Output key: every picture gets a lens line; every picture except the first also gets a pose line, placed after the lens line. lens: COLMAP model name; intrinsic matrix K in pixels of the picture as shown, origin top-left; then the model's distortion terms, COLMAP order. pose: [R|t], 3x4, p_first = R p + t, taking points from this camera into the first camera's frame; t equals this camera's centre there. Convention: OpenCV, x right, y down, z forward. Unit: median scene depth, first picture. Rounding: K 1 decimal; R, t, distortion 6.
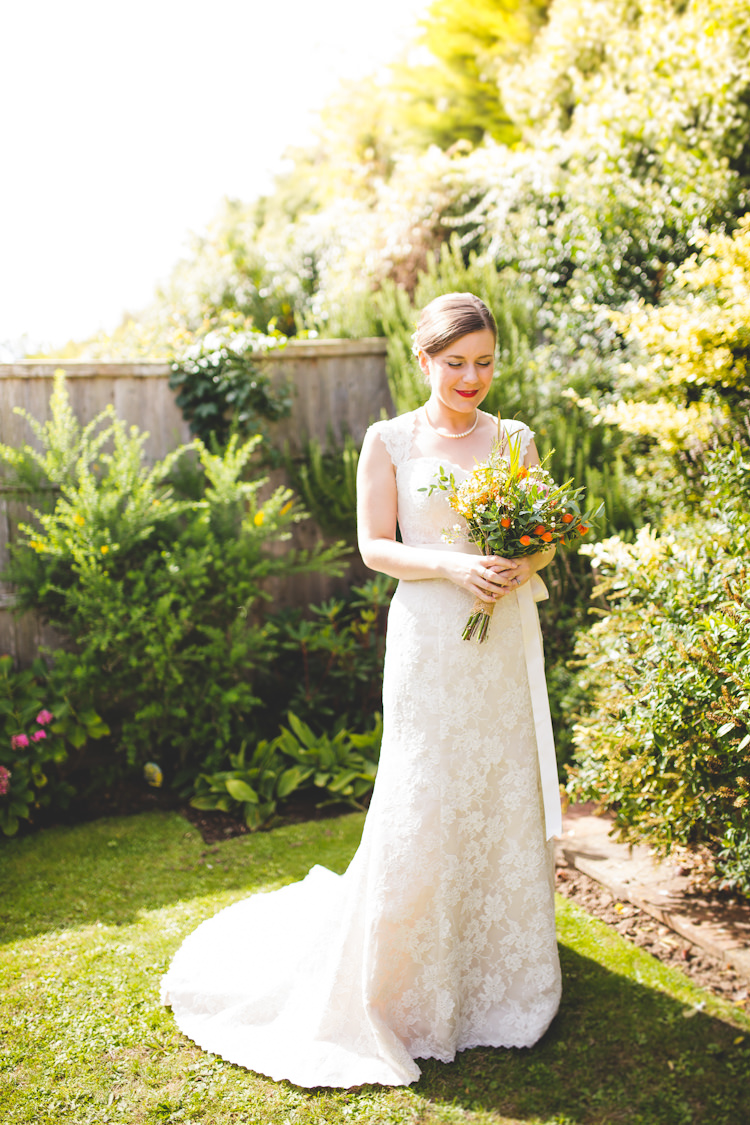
lens RADIAL K [[1077.1, 0, 373.4], [0, 1077.1, 560.2], [0, 0, 1]] dist [-0.022303, 0.000000]
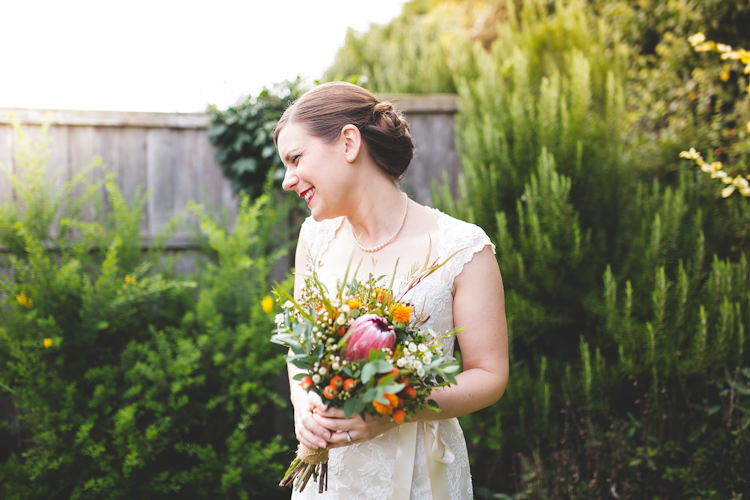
lens RADIAL K [[718.1, 0, 377.7], [0, 718.1, 250.7], [0, 0, 1]] dist [-0.022303, 0.000000]
pose [[0.990612, 0.038140, -0.131274, 0.032866], [-0.043937, 0.998170, -0.041551, -0.051719], [0.129449, 0.046929, 0.990475, 0.442754]]
